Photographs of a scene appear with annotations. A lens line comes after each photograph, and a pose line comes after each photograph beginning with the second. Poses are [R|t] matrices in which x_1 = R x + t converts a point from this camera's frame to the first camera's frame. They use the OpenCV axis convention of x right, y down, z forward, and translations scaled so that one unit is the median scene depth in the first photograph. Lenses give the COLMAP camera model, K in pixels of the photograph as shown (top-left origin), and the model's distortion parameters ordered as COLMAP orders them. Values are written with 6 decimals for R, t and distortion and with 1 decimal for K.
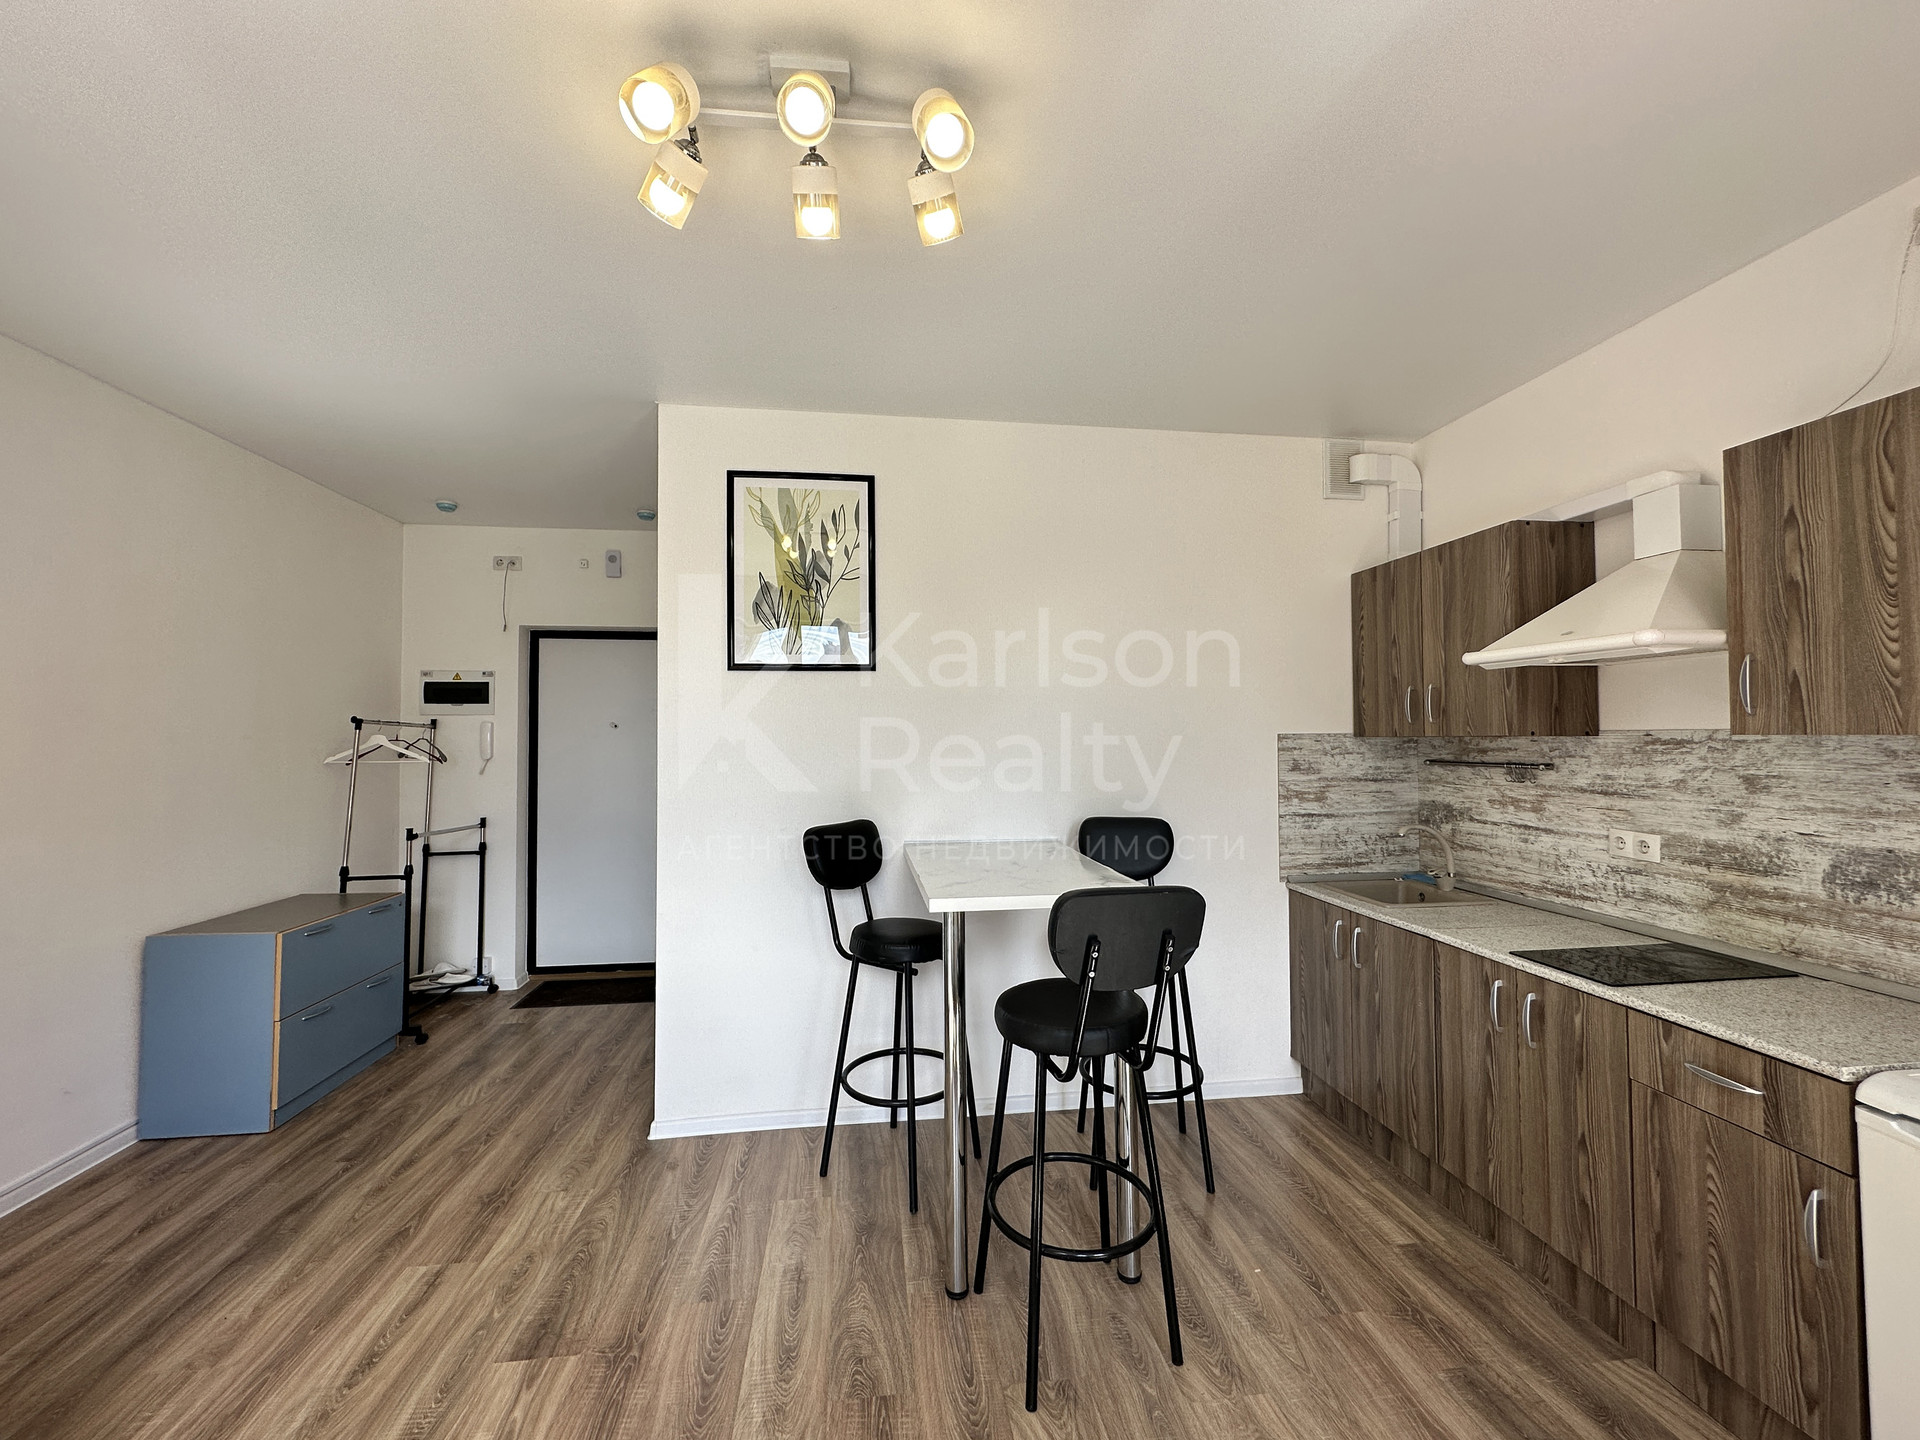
lens RADIAL K [[783.2, 0, 962.5], [0, 783.2, 719.5], [0, 0, 1]] dist [-0.001252, 0.000170]
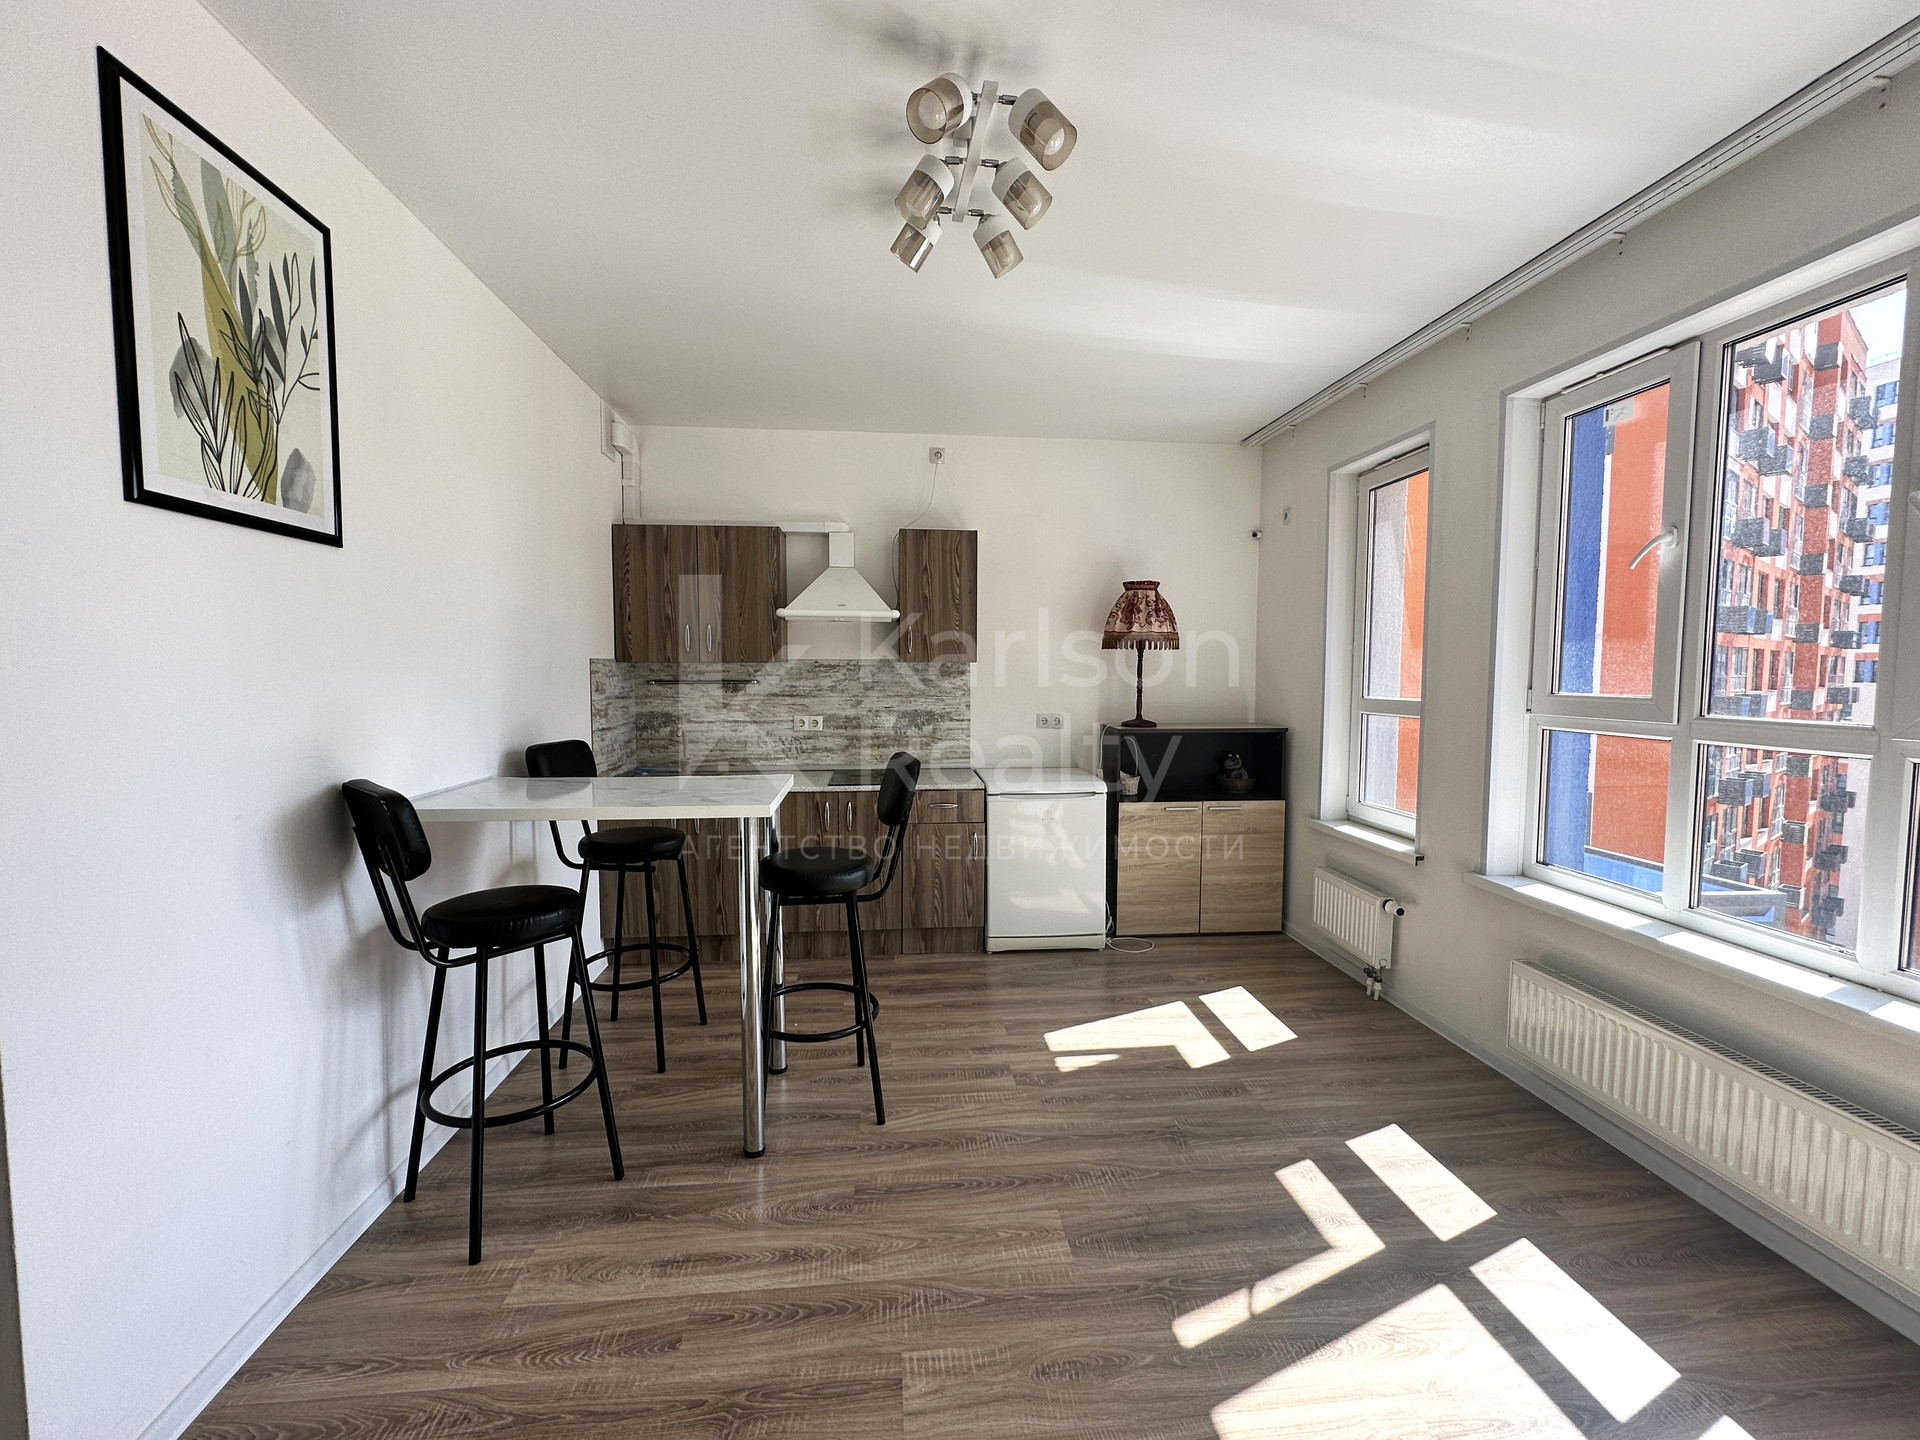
lens RADIAL K [[774.8, 0, 962.5], [0, 774.8, 716.5], [0, 0, 1]] dist [-0.000977, 0.000373]
pose [[0.027868, -0.056907, 0.997990, -0.949761], [-0.024255, 0.998046, 0.057588, 0.034284], [-0.999317, -0.025811, 0.026434, 0.613372]]
